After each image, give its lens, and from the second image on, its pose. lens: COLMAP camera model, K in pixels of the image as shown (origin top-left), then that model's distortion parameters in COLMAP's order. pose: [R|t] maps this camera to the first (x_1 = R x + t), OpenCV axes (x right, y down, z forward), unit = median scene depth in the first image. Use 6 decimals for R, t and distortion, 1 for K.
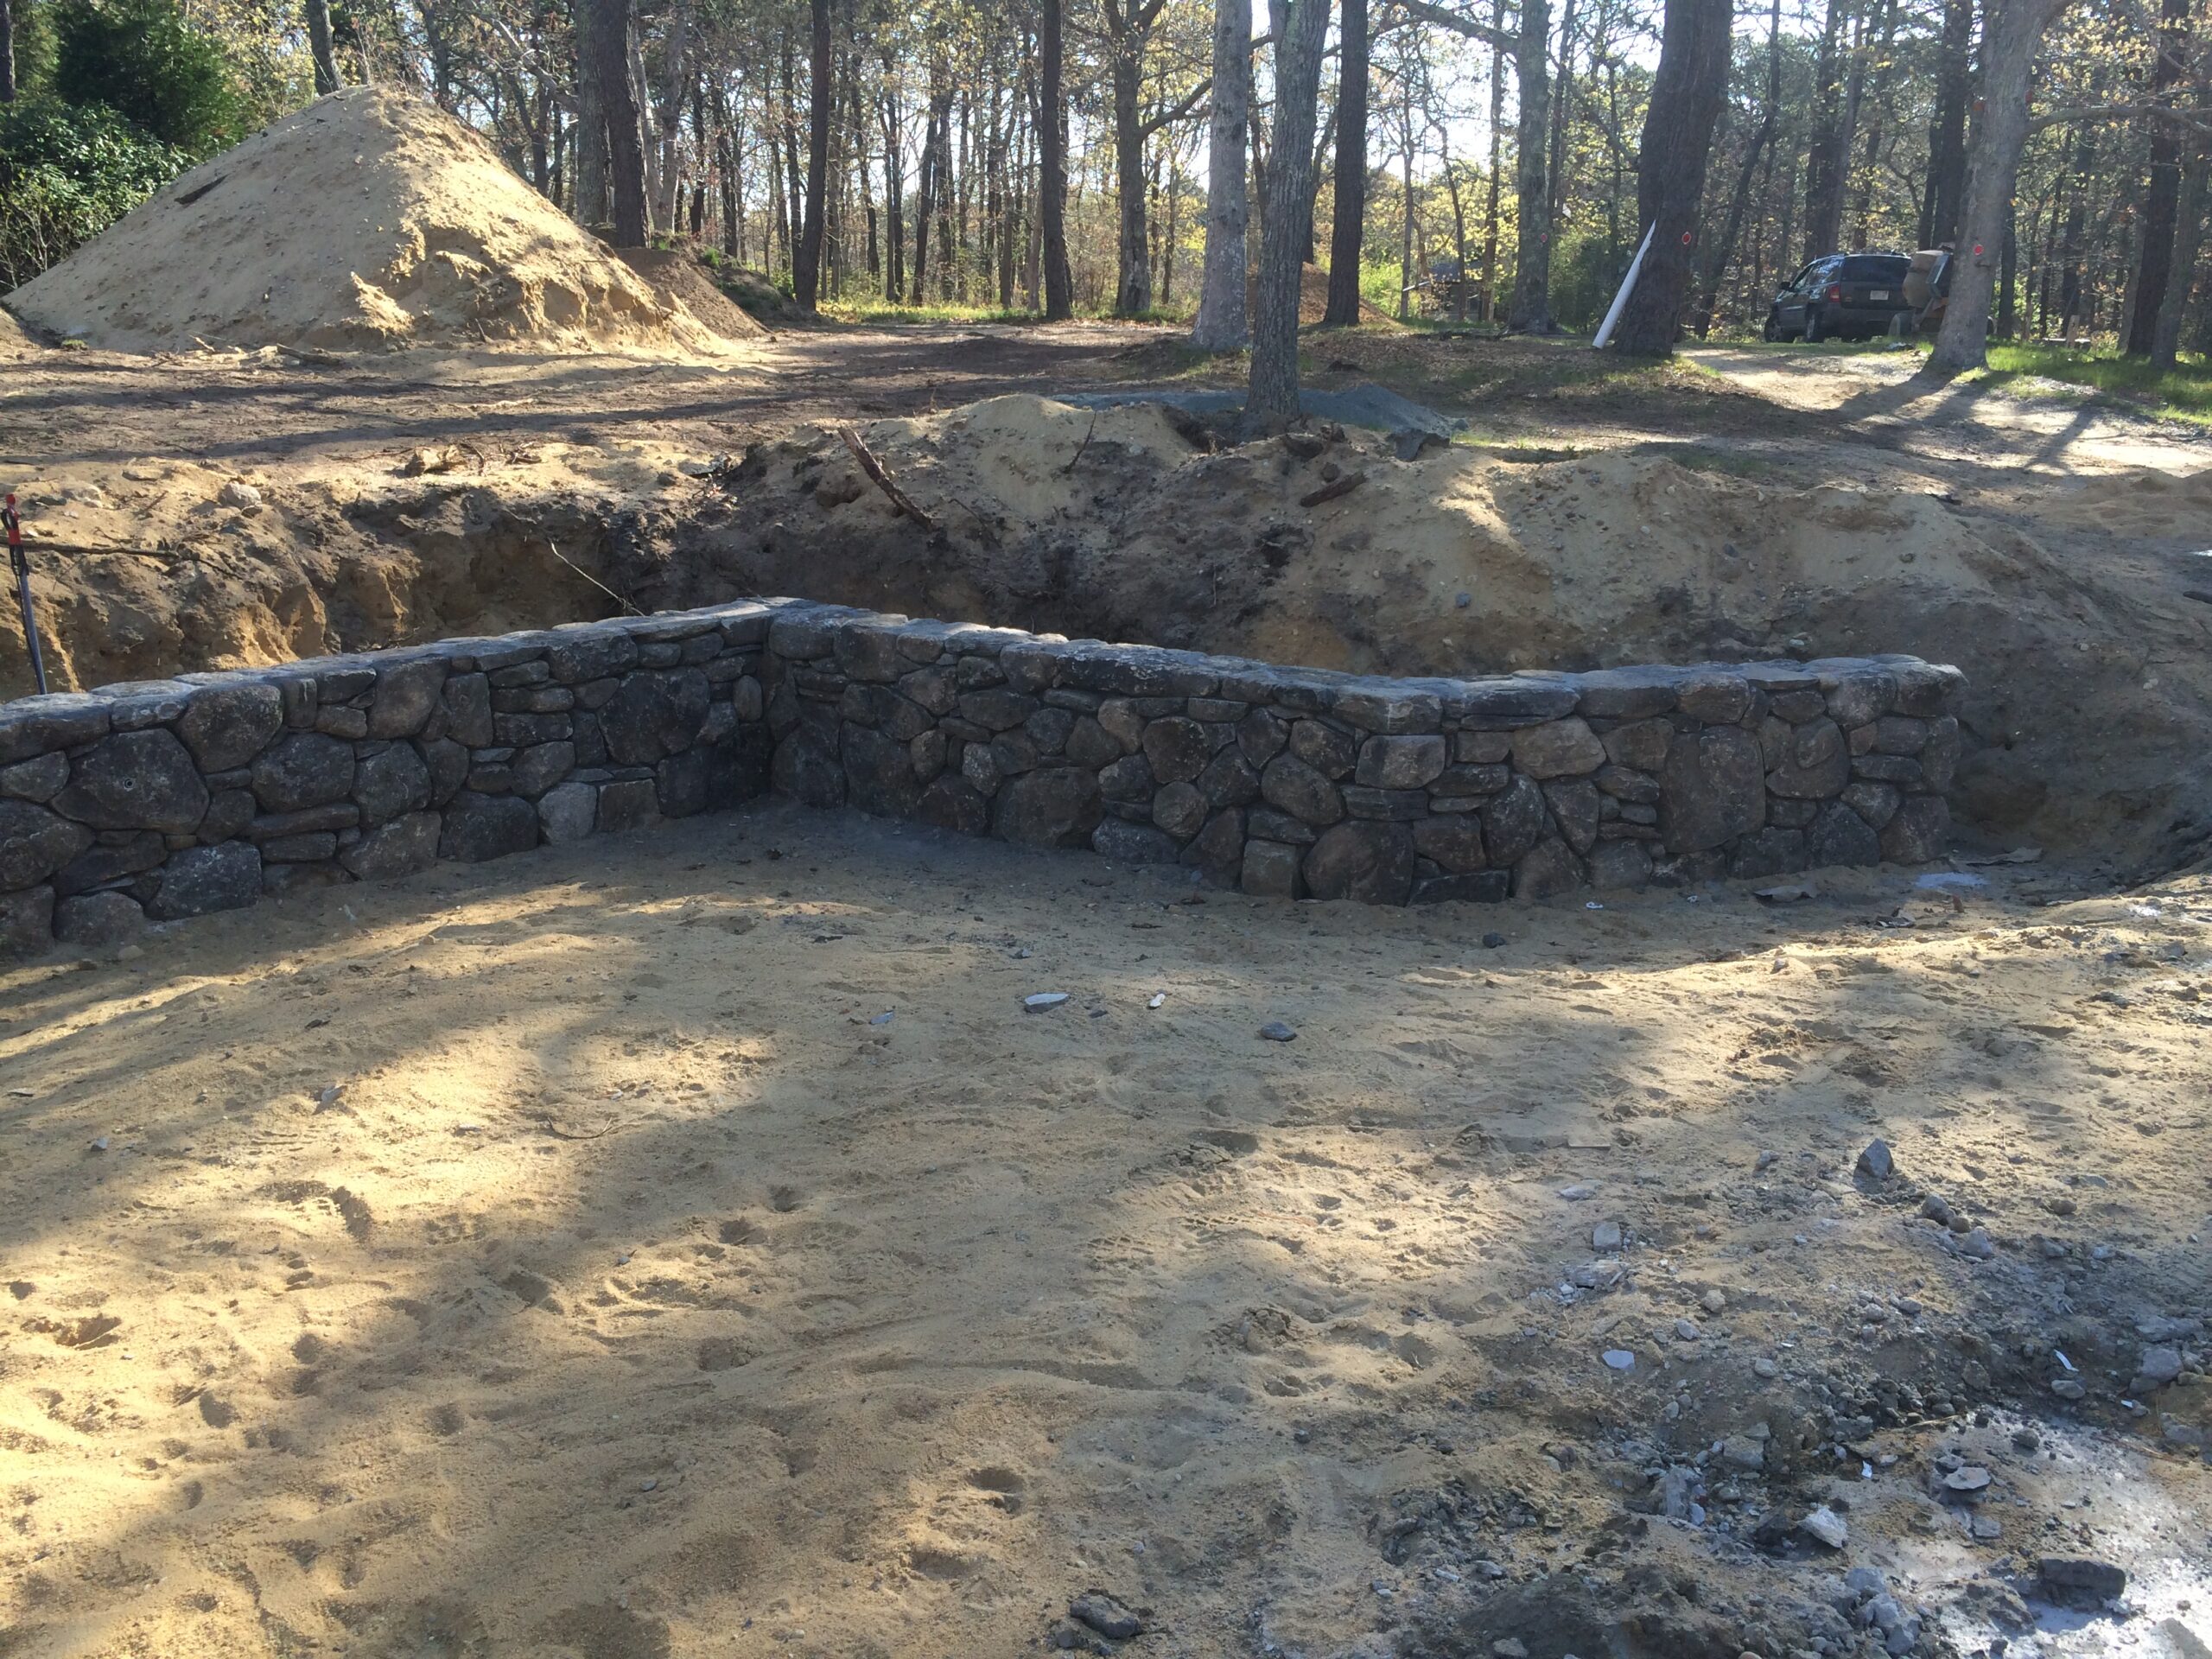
lens RADIAL K [[1877.5, 0, 1108.3], [0, 1877.5, 825.4], [0, 0, 1]] dist [0.085630, -0.106621]
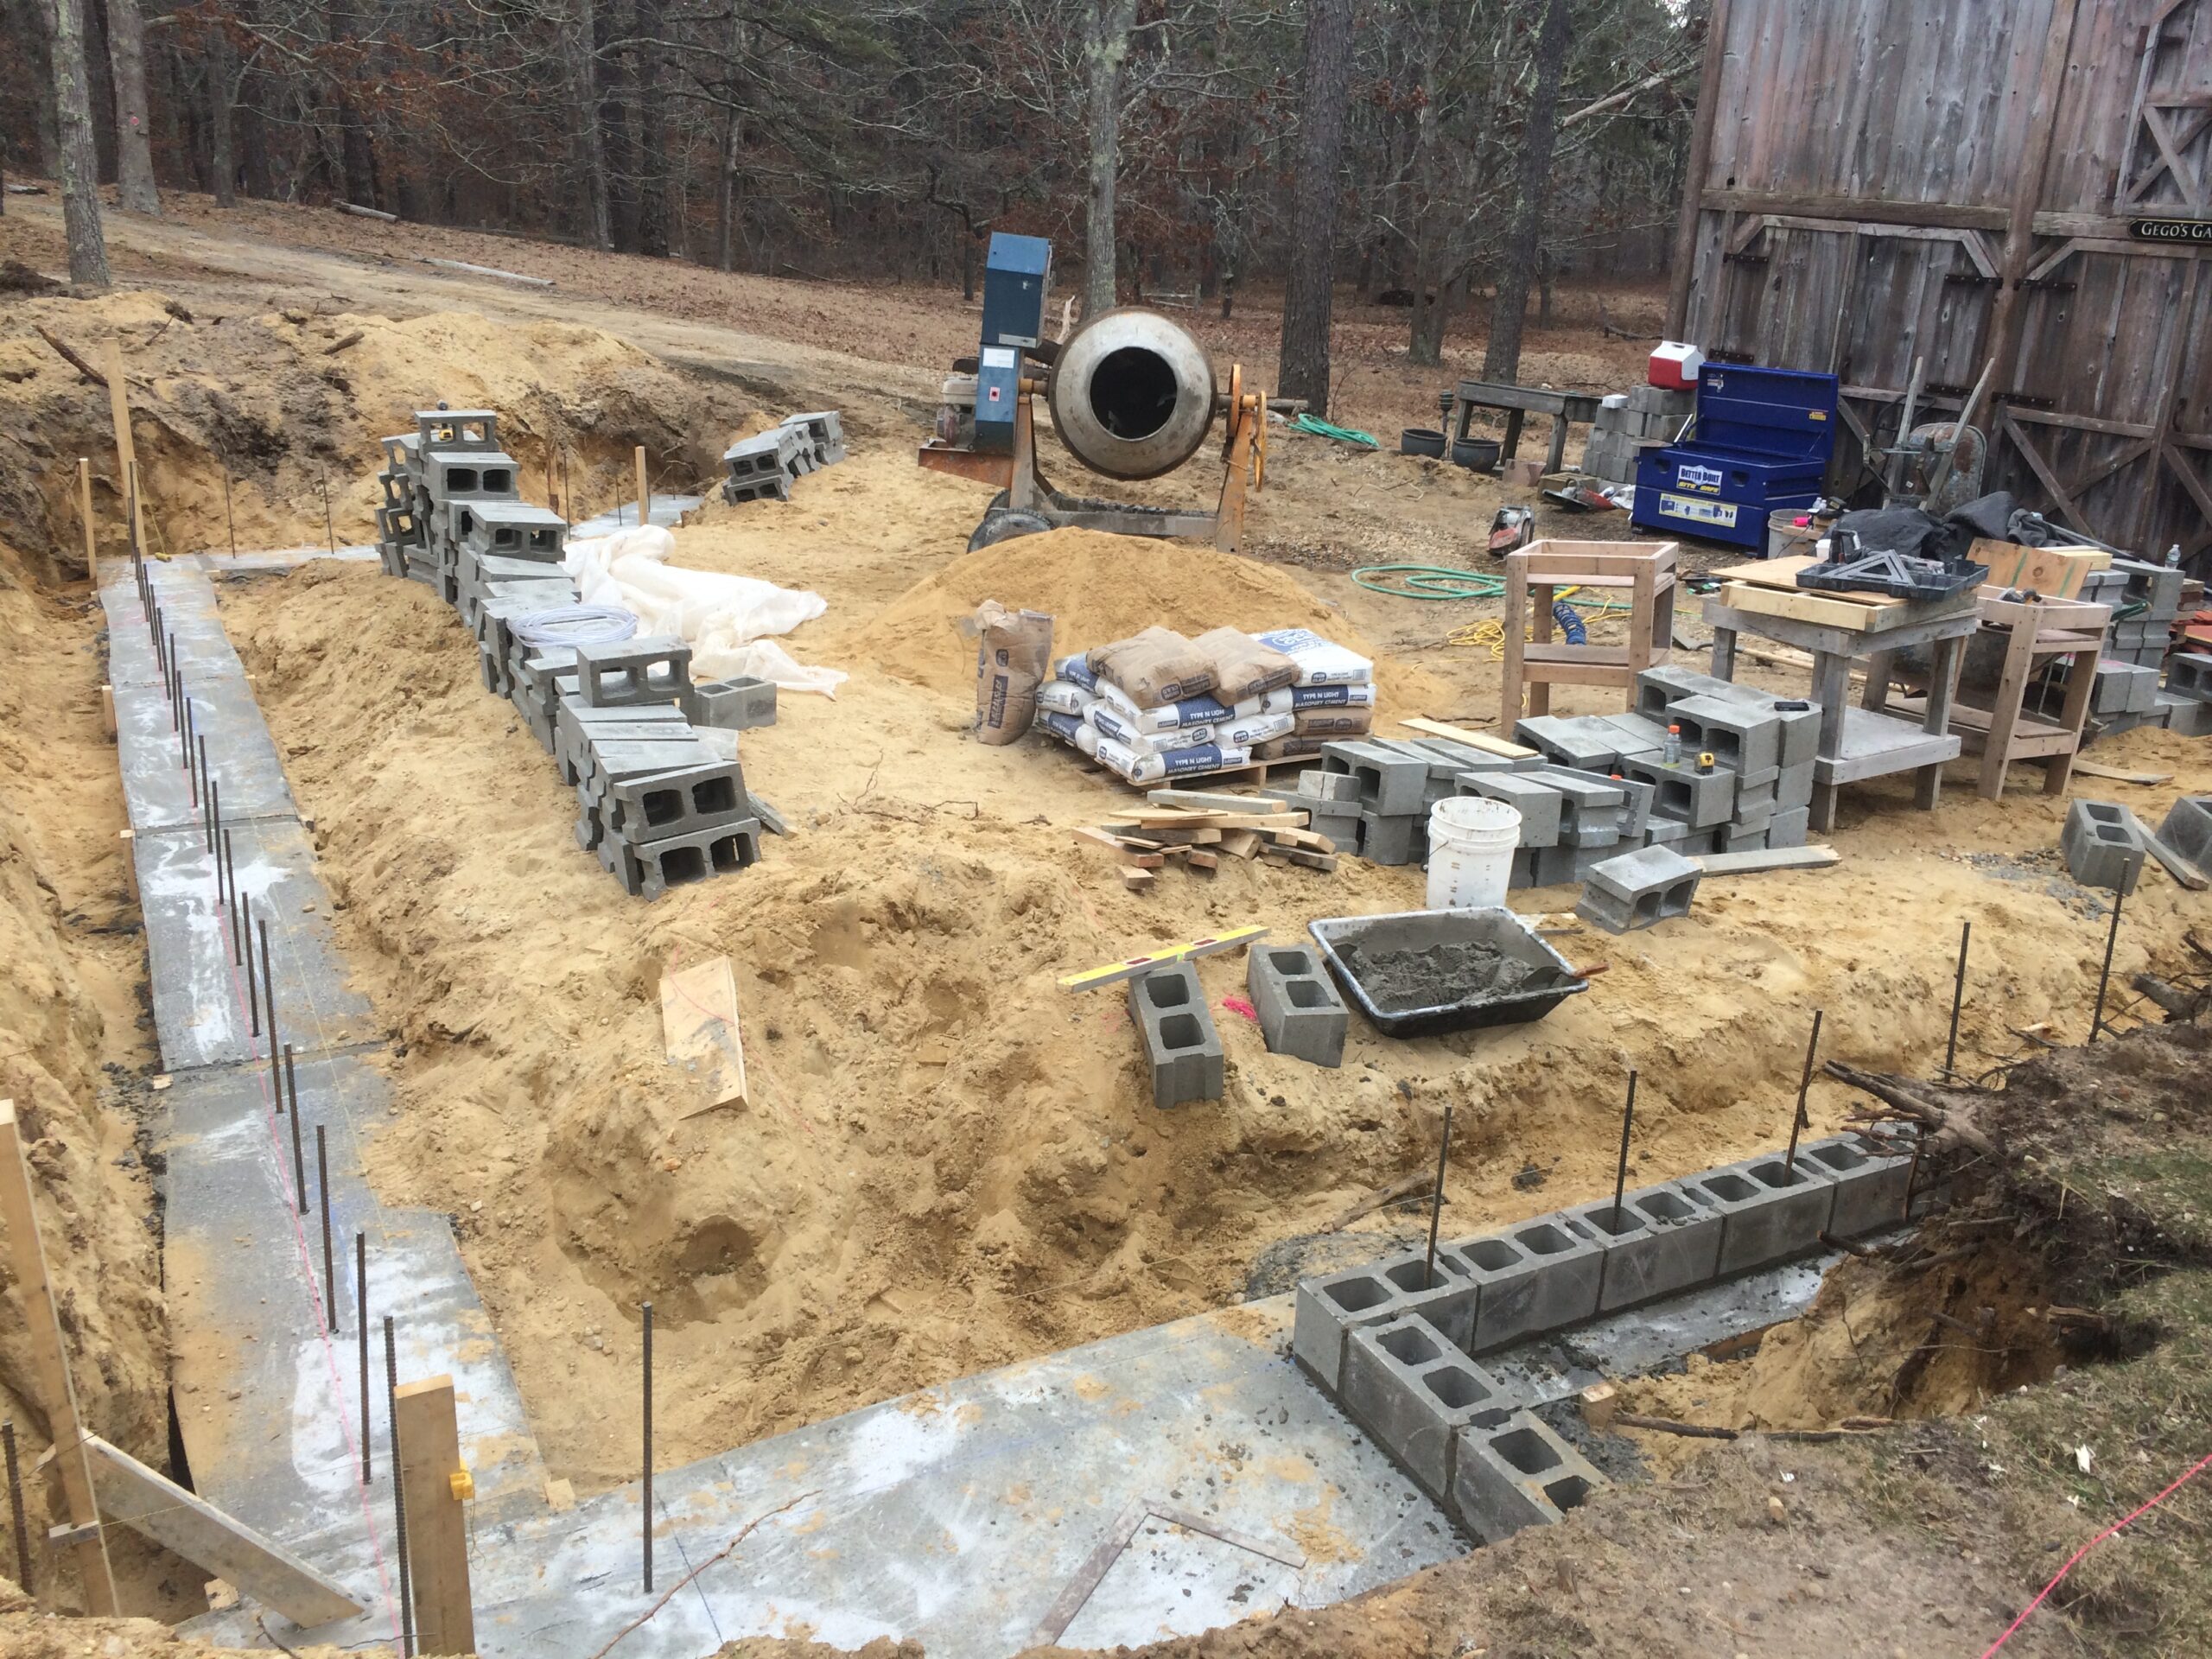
lens RADIAL K [[1877.5, 0, 1094.4], [0, 1877.5, 833.3], [0, 0, 1]] dist [0.085630, -0.106621]
pose [[0.453139, -0.296292, 0.840759, -1.417679], [0.200525, 0.952855, 0.227720, -0.011074], [-0.868594, 0.065405, 0.491190, -0.518407]]
